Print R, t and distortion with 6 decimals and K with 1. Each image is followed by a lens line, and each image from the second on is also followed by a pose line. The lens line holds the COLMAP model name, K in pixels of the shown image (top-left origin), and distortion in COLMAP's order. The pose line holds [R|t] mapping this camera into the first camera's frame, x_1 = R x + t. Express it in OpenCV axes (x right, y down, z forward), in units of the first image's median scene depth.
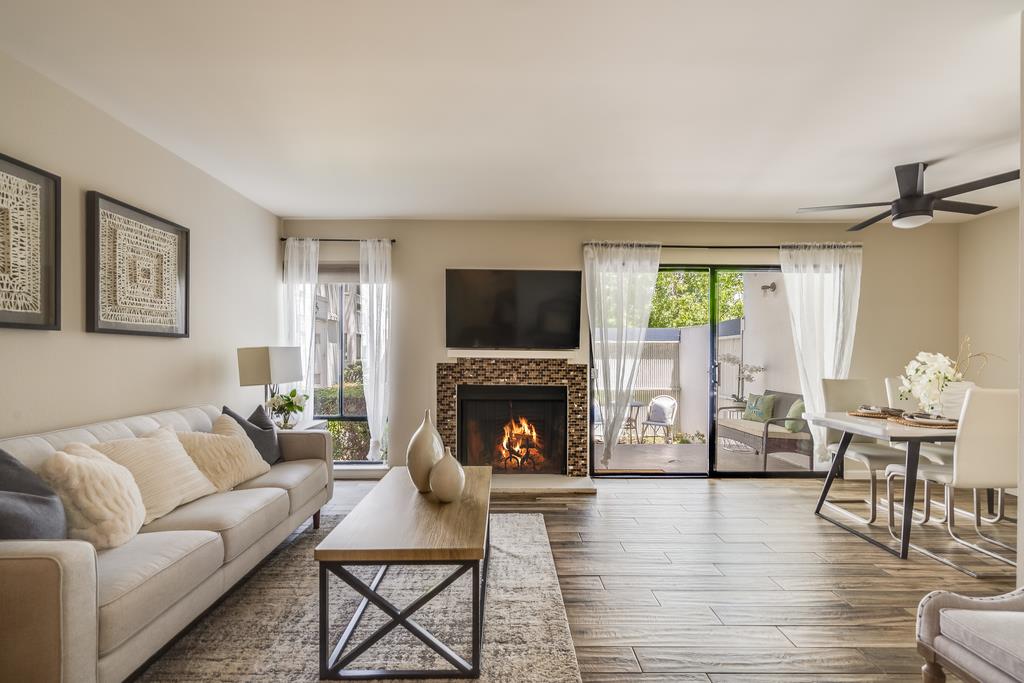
lens RADIAL K [[470.9, 0, 512.0], [0, 470.9, 341.5], [0, 0, 1]] dist [0.000542, 0.000055]
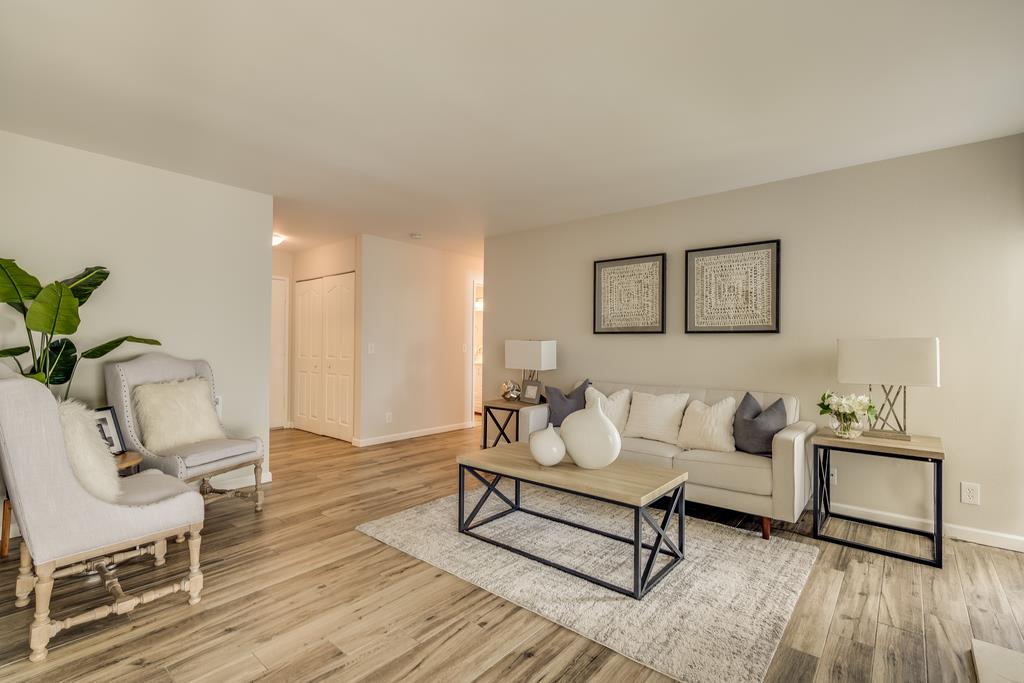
lens RADIAL K [[470.9, 0, 512.0], [0, 470.9, 341.5], [0, 0, 1]] dist [0.000542, 0.000055]
pose [[-0.660517, -0.013507, -0.750690, 0.758492], [0.011287, 0.999547, -0.027916, 0.045259], [0.750727, -0.026912, -0.660065, 1.581871]]
